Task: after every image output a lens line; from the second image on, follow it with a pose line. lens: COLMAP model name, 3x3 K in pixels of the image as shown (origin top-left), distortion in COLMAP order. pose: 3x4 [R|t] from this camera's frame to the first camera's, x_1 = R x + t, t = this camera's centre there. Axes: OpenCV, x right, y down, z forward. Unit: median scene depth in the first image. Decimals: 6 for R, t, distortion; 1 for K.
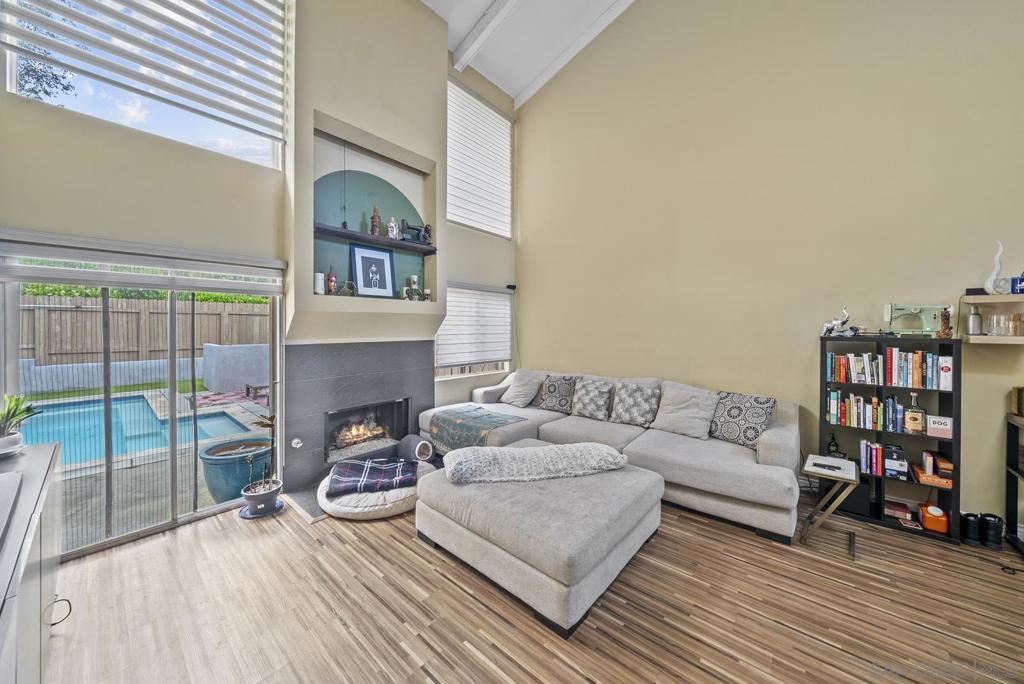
lens RADIAL K [[358.5, 0, 511.4], [0, 358.5, 325.7], [0, 0, 1]] dist [-0.001659, -0.000060]
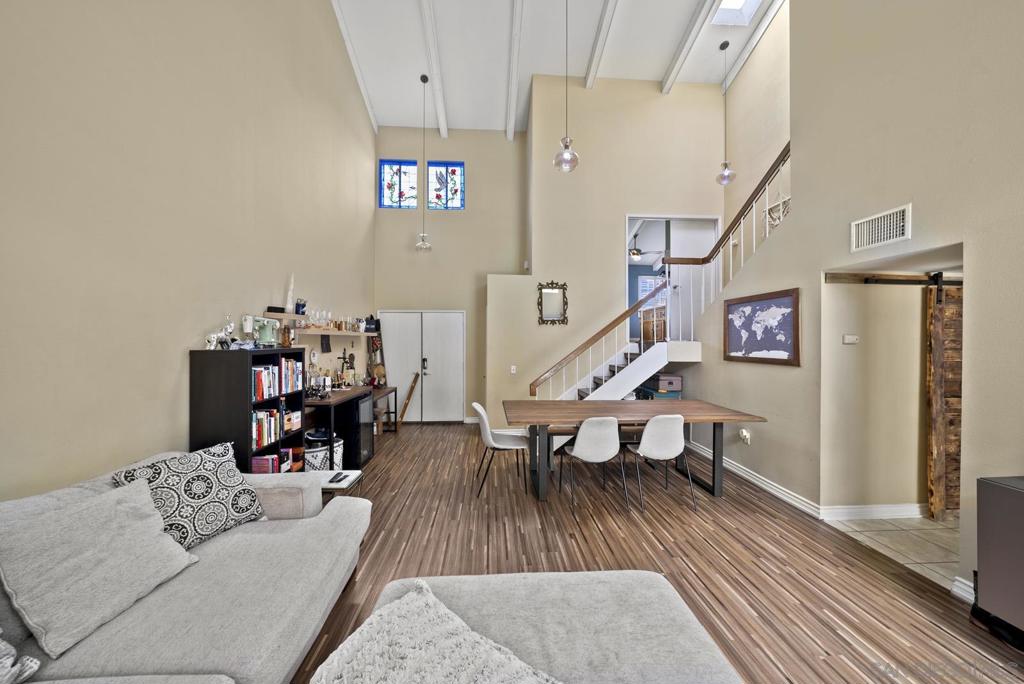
lens RADIAL K [[354.2, 0, 511.3], [0, 354.2, 336.8], [0, 0, 1]] dist [0.000482, 0.000008]
pose [[-0.694560, -0.002308, 0.719431, -0.112593], [-0.004040, 0.999992, -0.000692, -0.002499], [-0.719423, -0.003387, -0.694564, 0.853080]]
